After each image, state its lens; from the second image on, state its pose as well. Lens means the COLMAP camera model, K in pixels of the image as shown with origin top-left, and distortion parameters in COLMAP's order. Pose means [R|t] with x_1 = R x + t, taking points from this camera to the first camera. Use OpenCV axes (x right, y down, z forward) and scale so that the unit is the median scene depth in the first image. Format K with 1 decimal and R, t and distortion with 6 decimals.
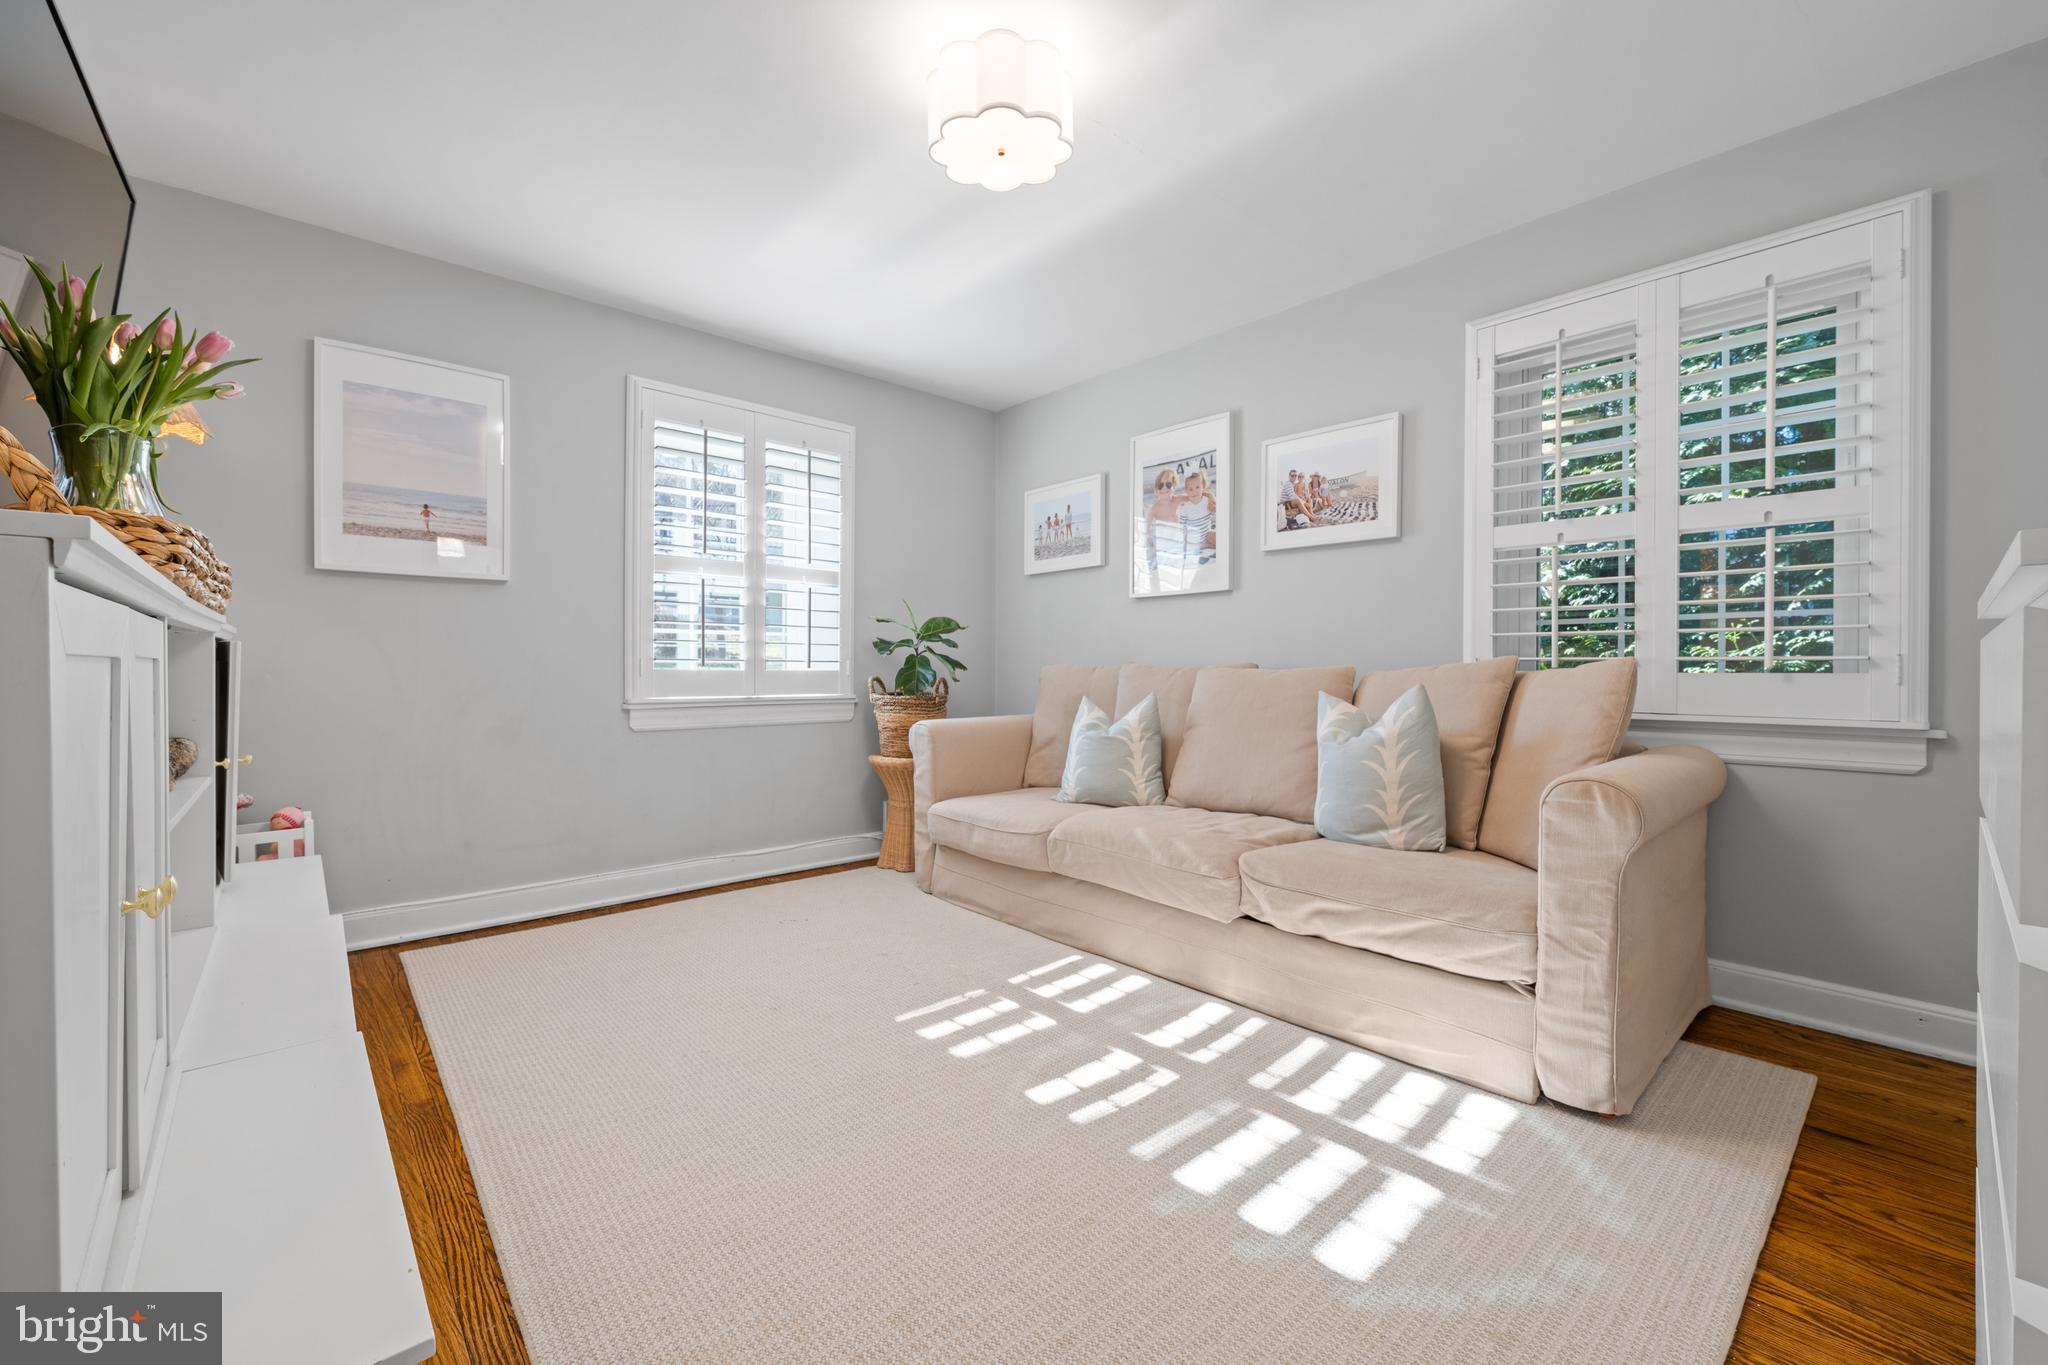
lens RADIAL K [[819.3, 0, 1024.0], [0, 819.3, 682.5], [0, 0, 1]] dist [-0.029476, 0.000051]
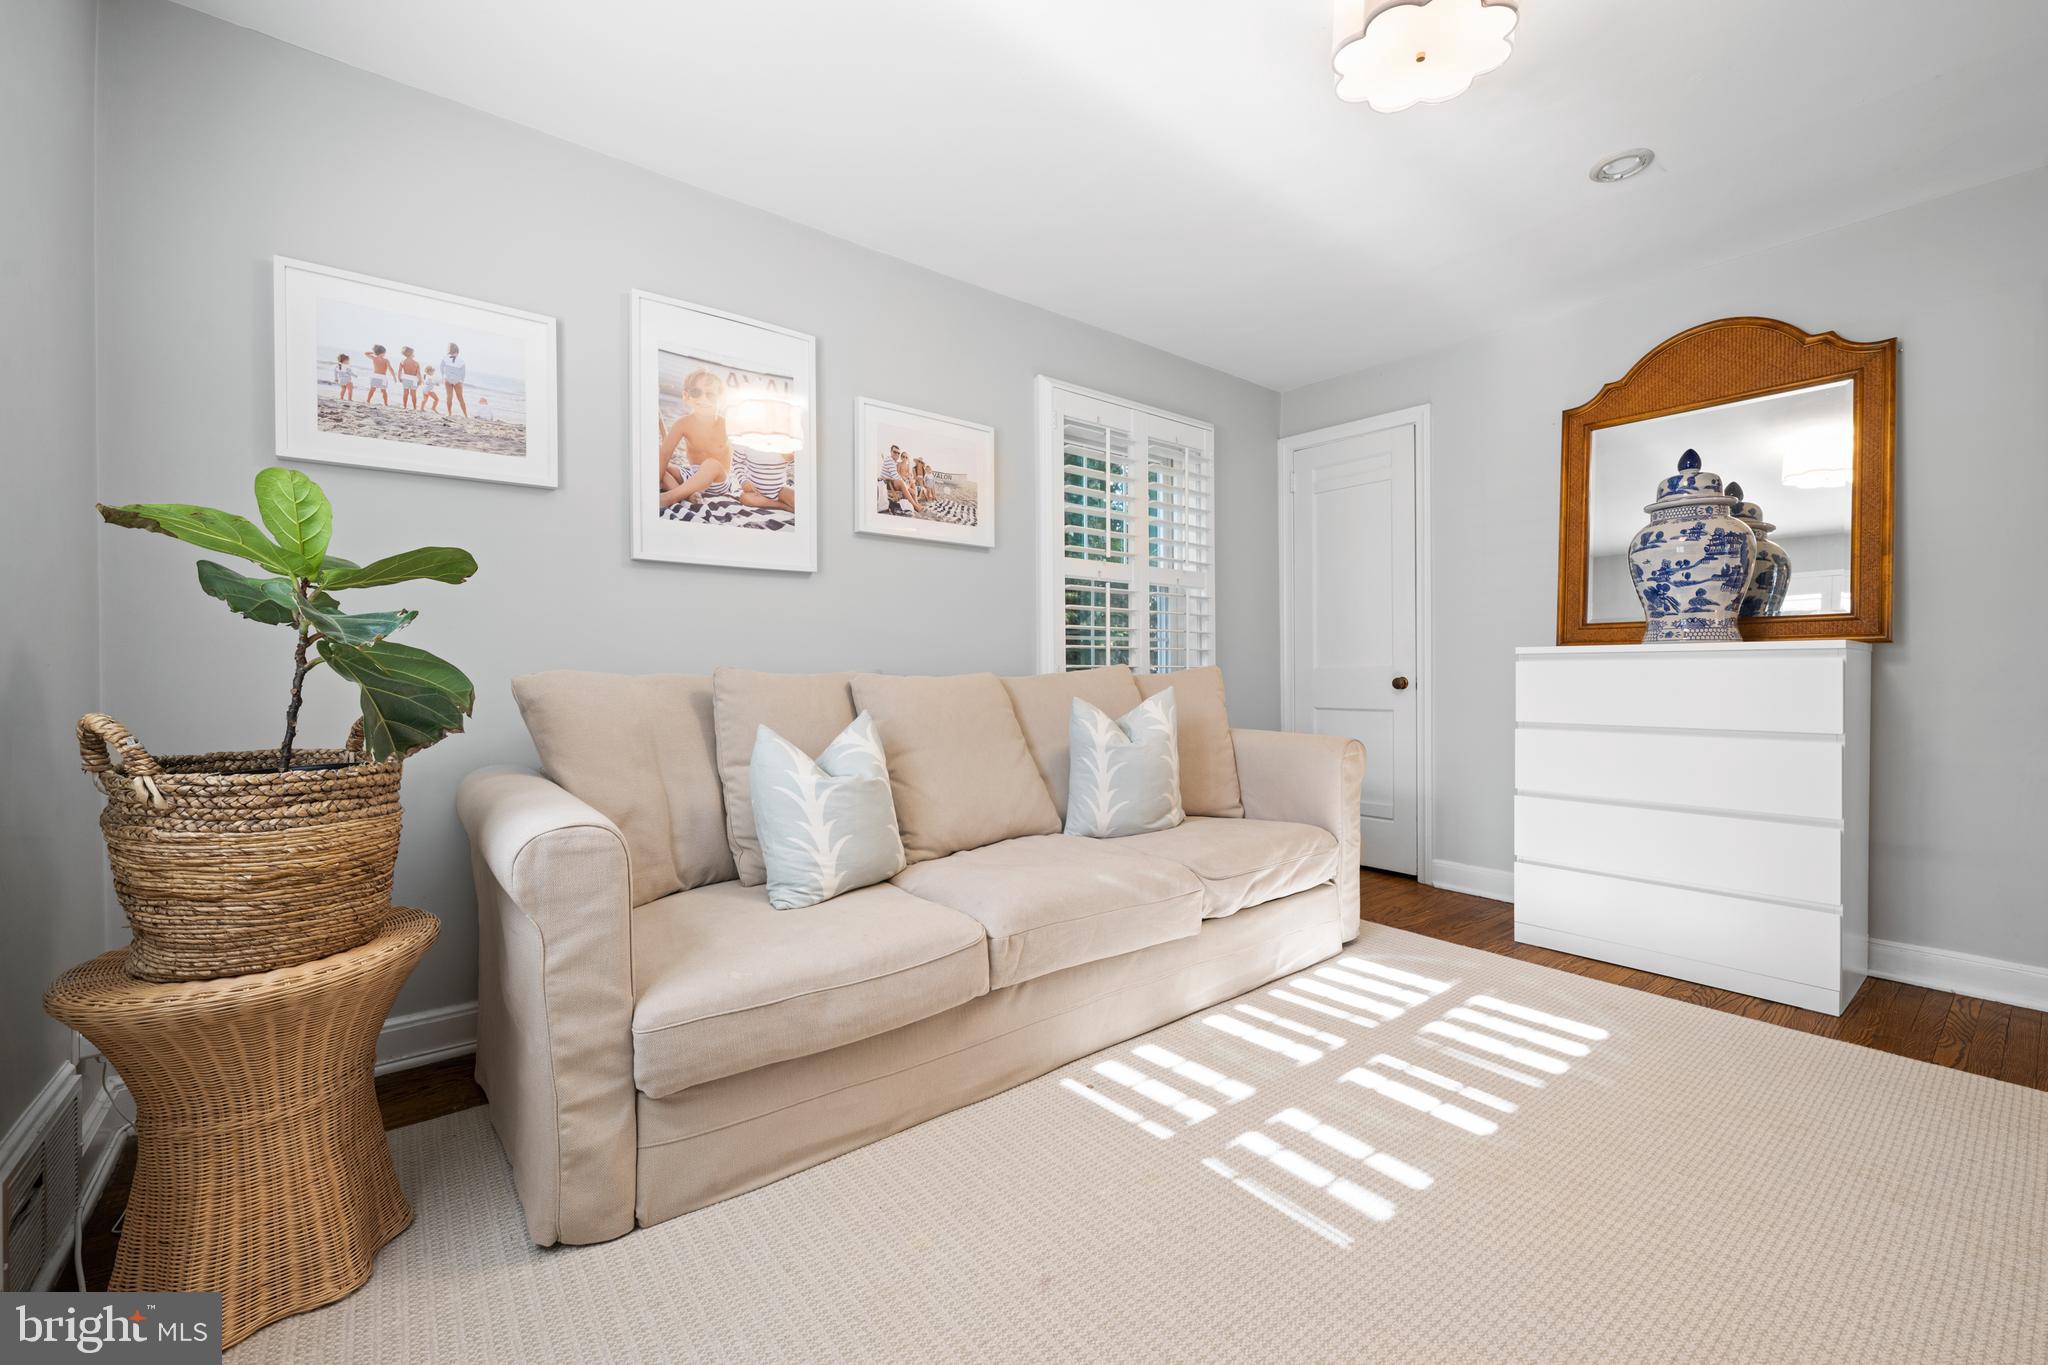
lens RADIAL K [[823.0, 0, 1024.3], [0, 823.0, 676.0], [0, 0, 1]] dist [-0.000278, -0.000040]
pose [[0.061007, -0.012221, 0.998063, -0.656532], [0.018141, 0.999773, 0.011133, -0.028043], [-0.997972, 0.017426, 0.061215, 0.992357]]
